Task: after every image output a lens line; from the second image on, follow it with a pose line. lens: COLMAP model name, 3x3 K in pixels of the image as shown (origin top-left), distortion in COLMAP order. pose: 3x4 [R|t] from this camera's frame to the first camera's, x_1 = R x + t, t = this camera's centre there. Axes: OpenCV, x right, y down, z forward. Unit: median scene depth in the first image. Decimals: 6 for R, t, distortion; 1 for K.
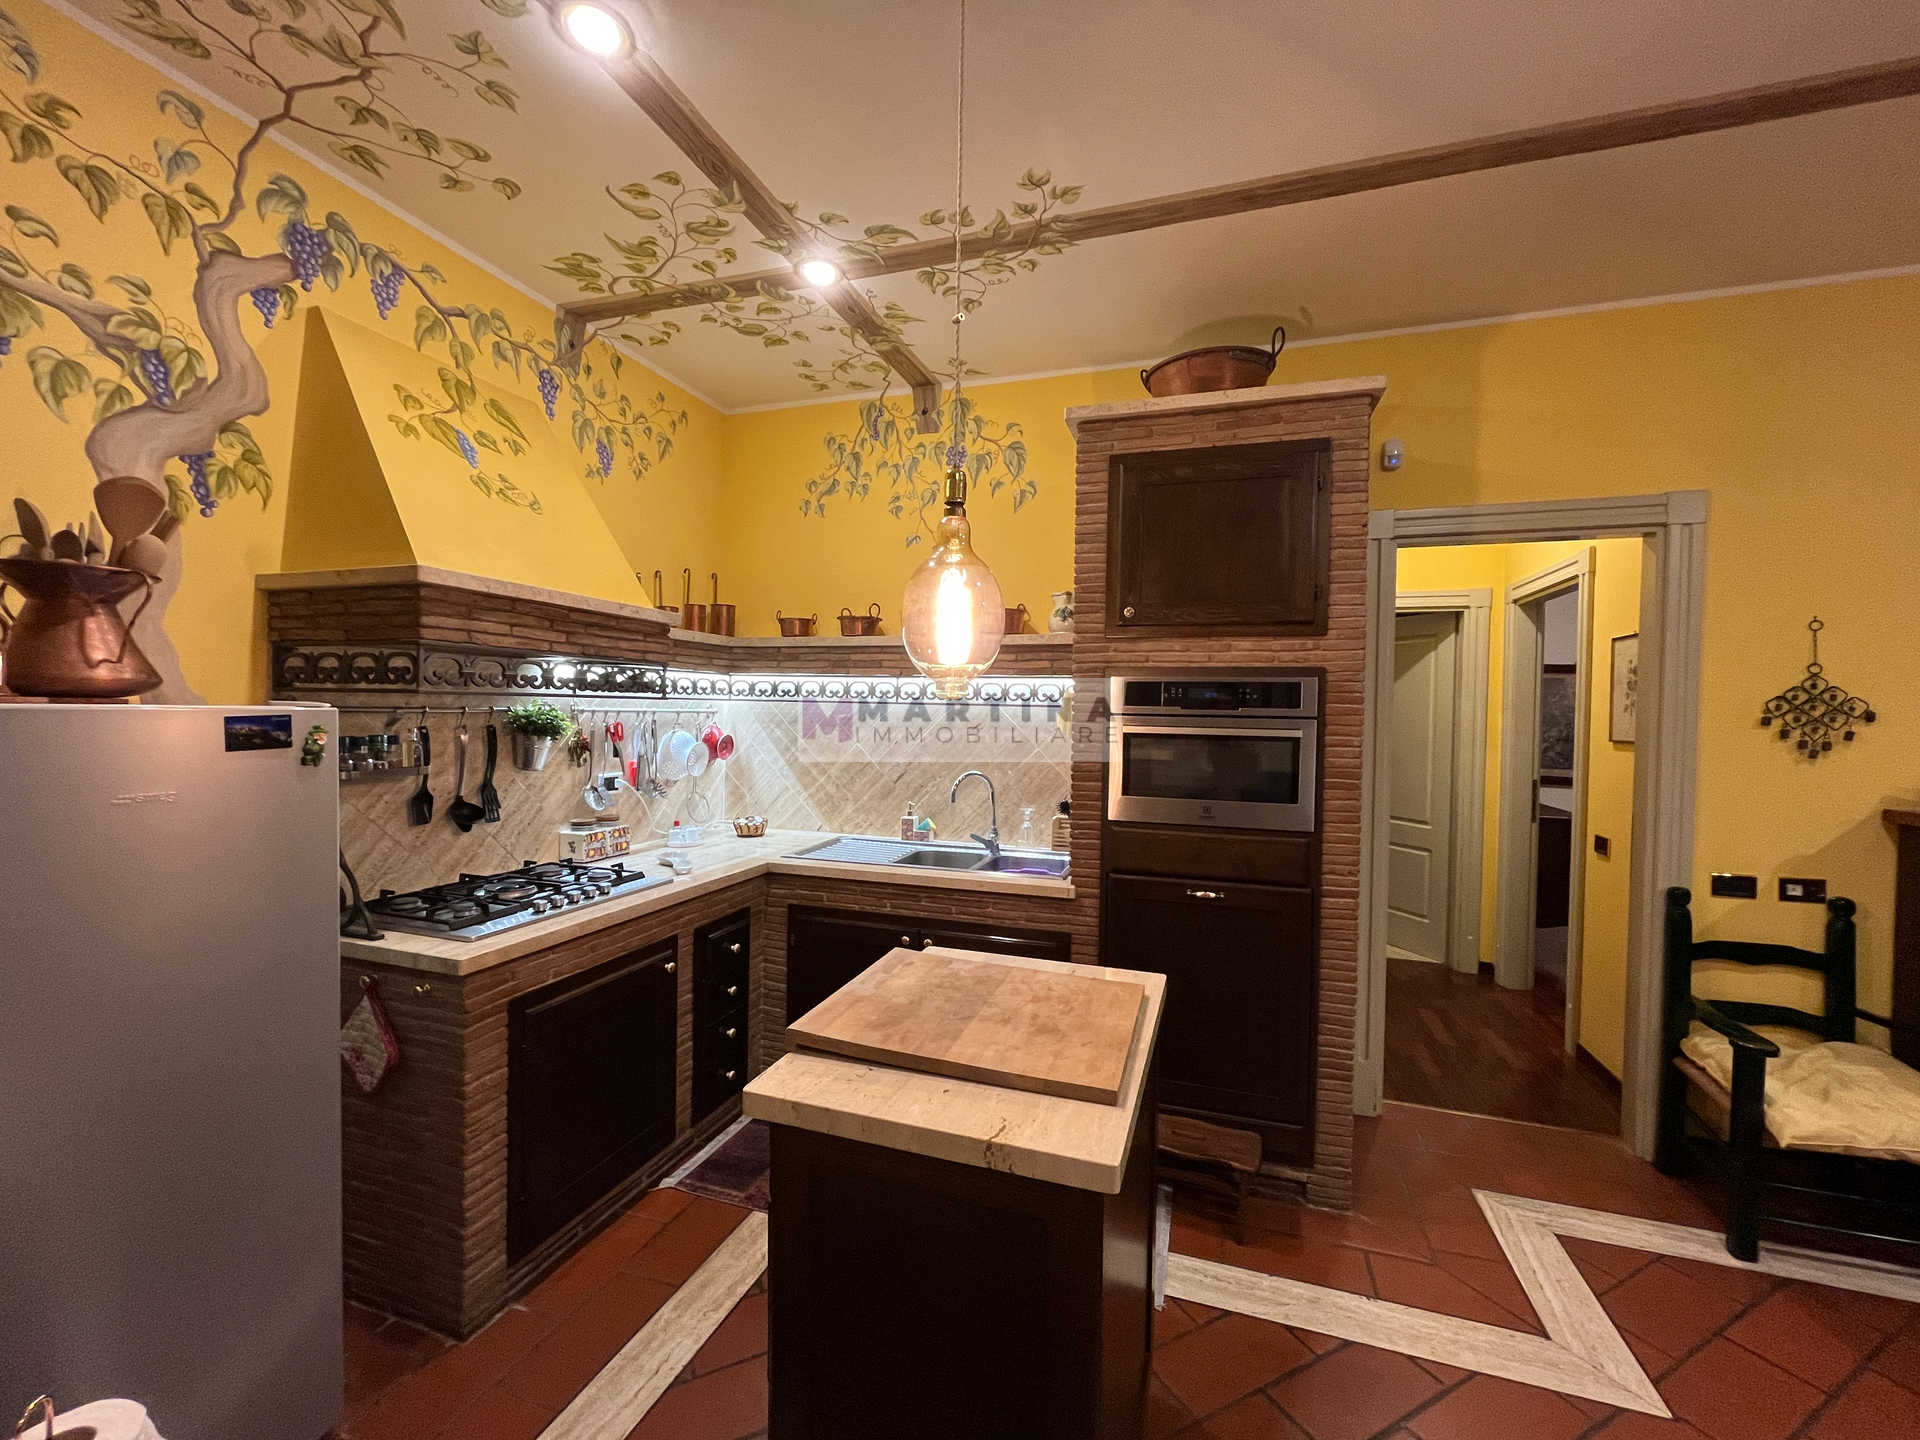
lens RADIAL K [[775.9, 0, 963.0], [0, 775.9, 721.8], [0, 0, 1]] dist [-0.002727, -0.000217]
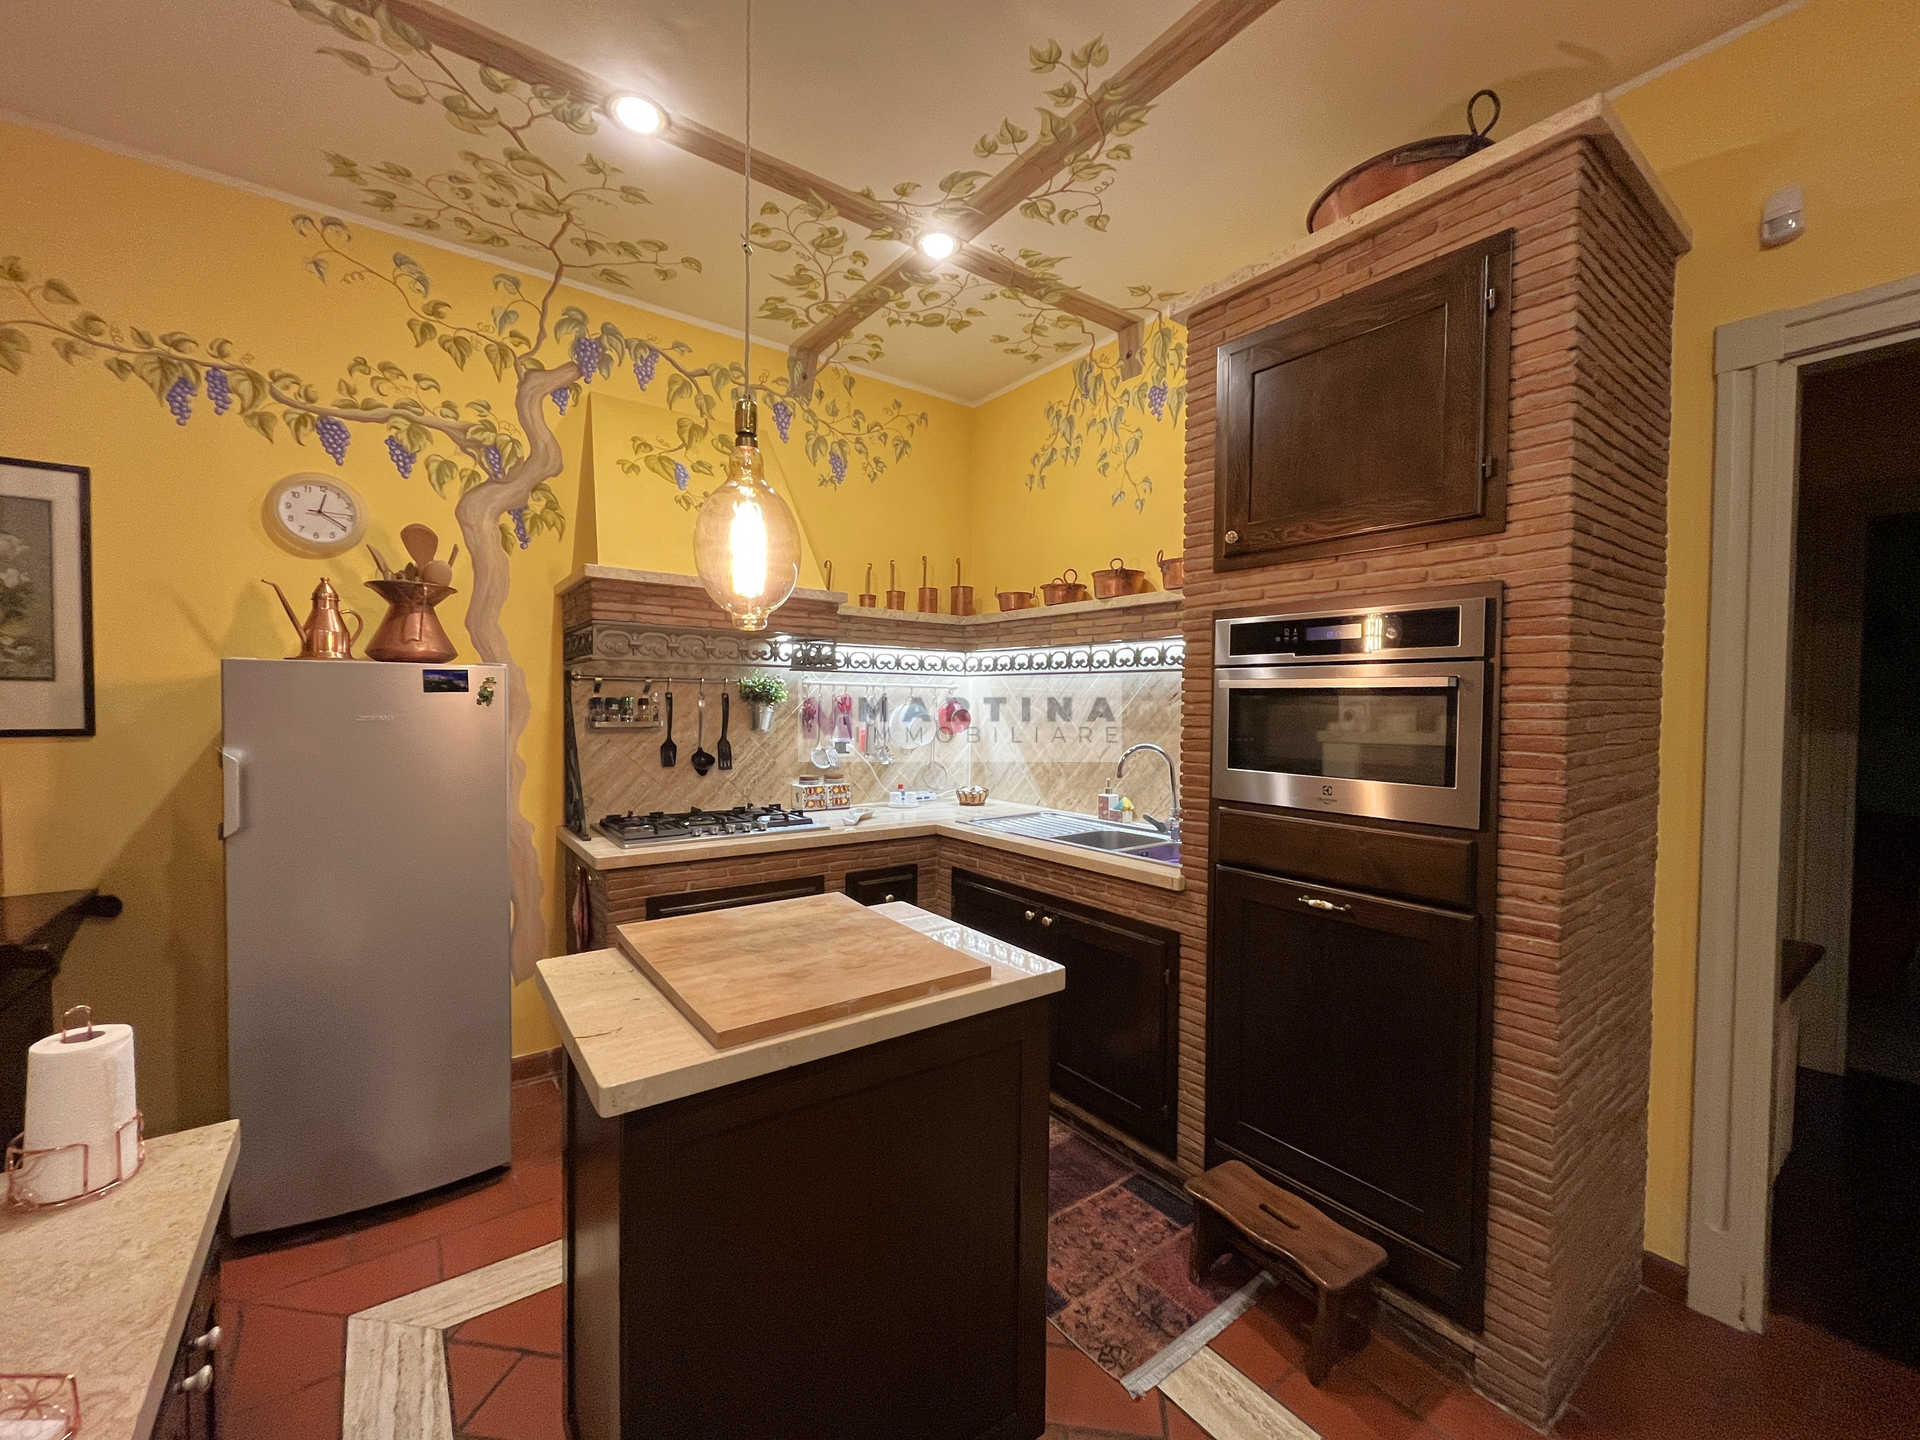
lens RADIAL K [[775.9, 0, 963.0], [0, 775.9, 721.8], [0, 0, 1]] dist [-0.002727, -0.000217]
pose [[0.819973, 0.005880, -0.572372, 0.458510], [-0.006291, 0.999979, 0.001261, 0.049822], [0.572368, 0.002566, 0.819993, 0.196299]]
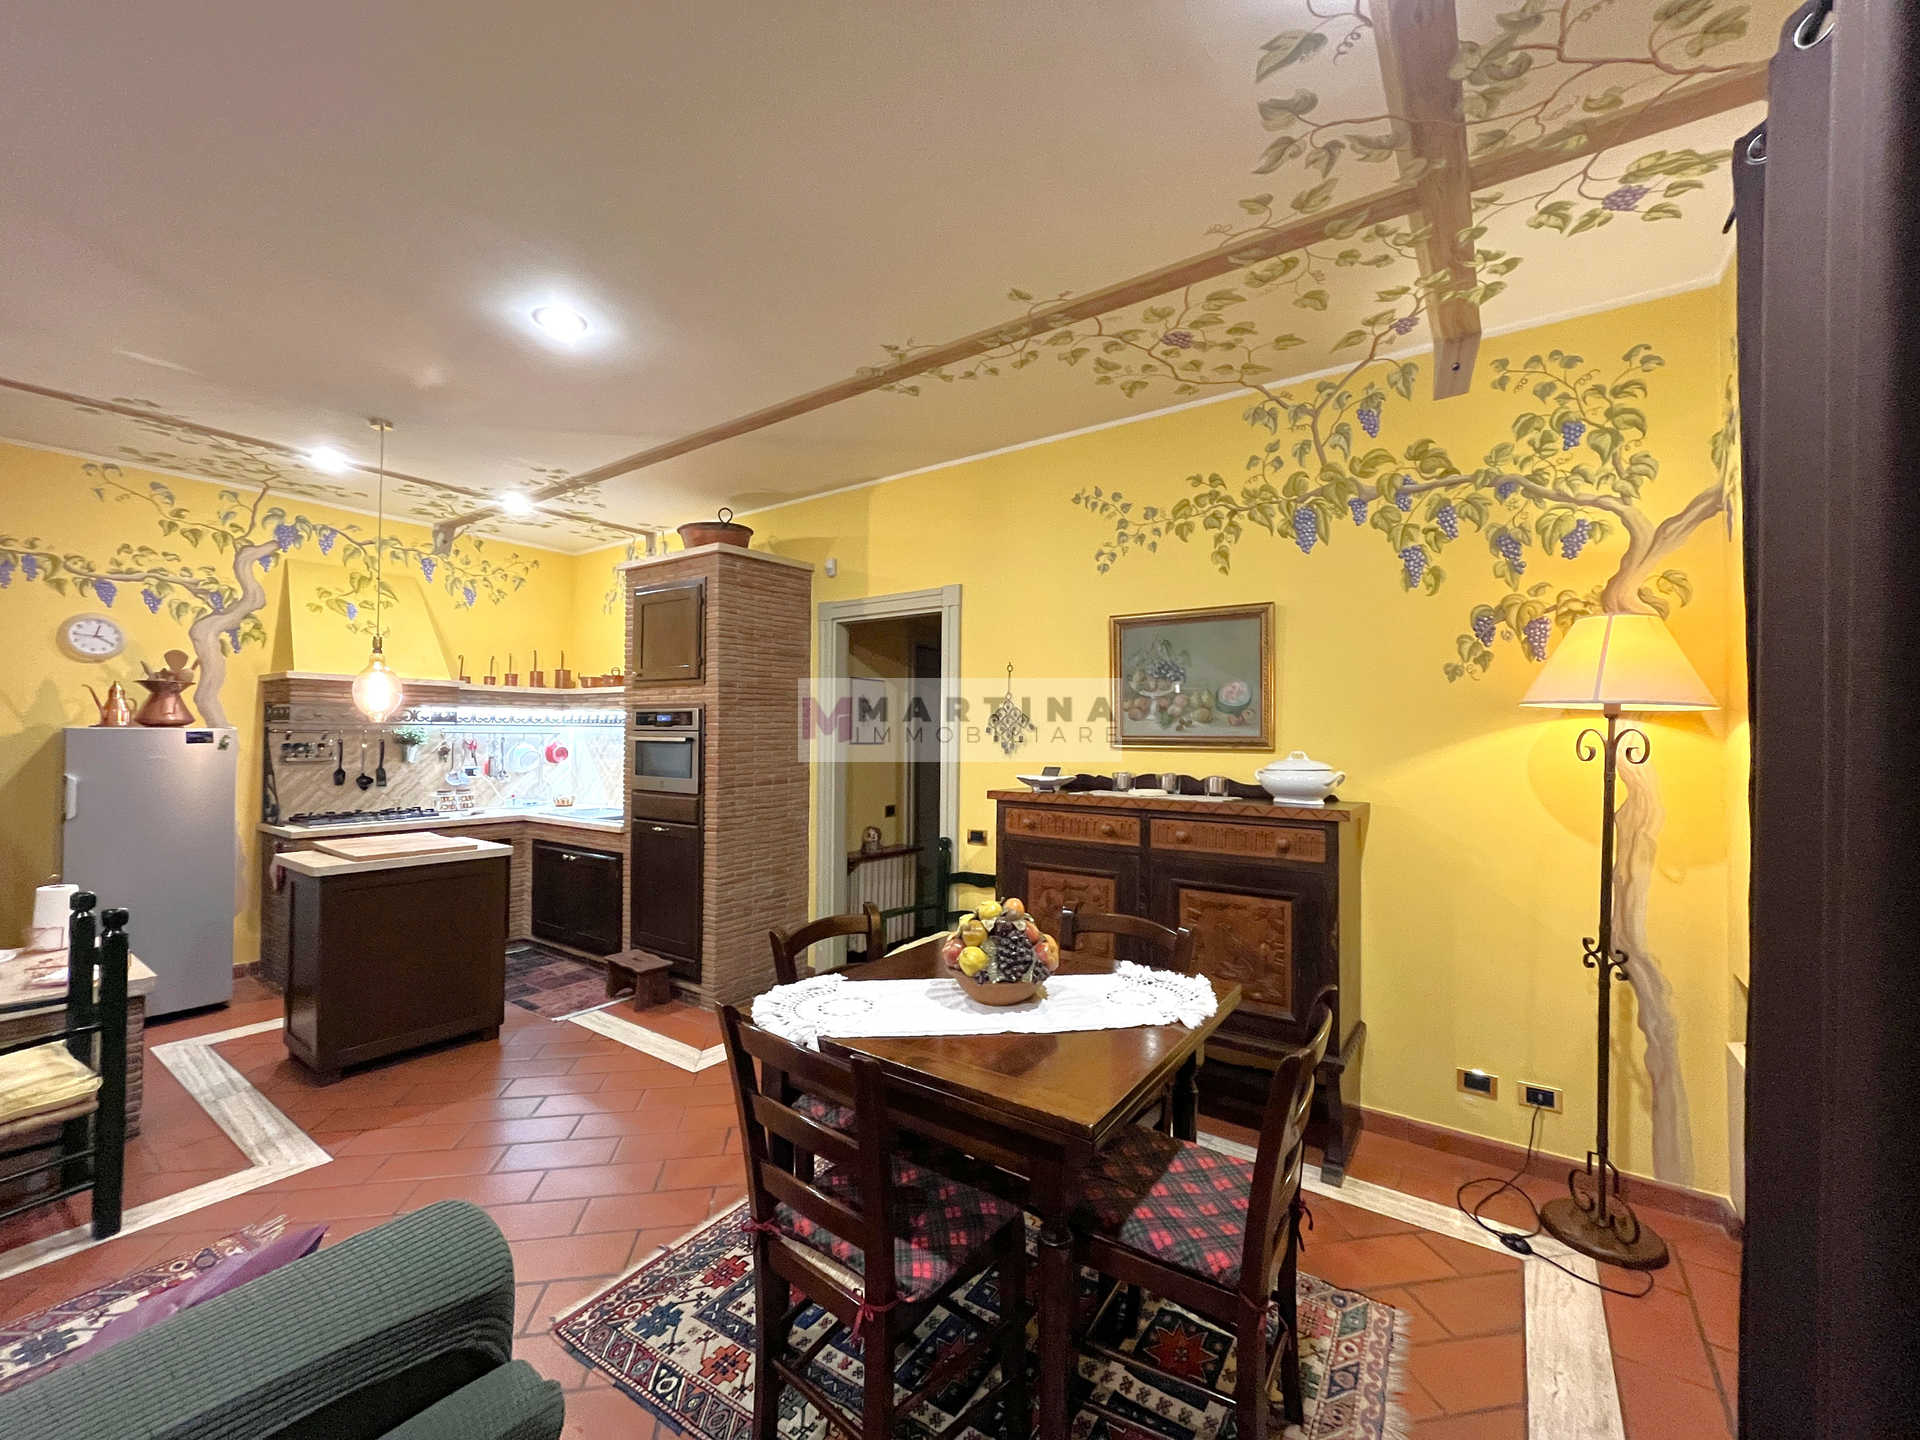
lens RADIAL K [[775.9, 0, 963.0], [0, 775.9, 721.8], [0, 0, 1]] dist [-0.002727, -0.000217]
pose [[0.956811, -0.014241, -0.290362, 1.531854], [0.003557, 0.999298, -0.037290, 0.042457], [0.290690, 0.034647, 0.956190, -0.536154]]
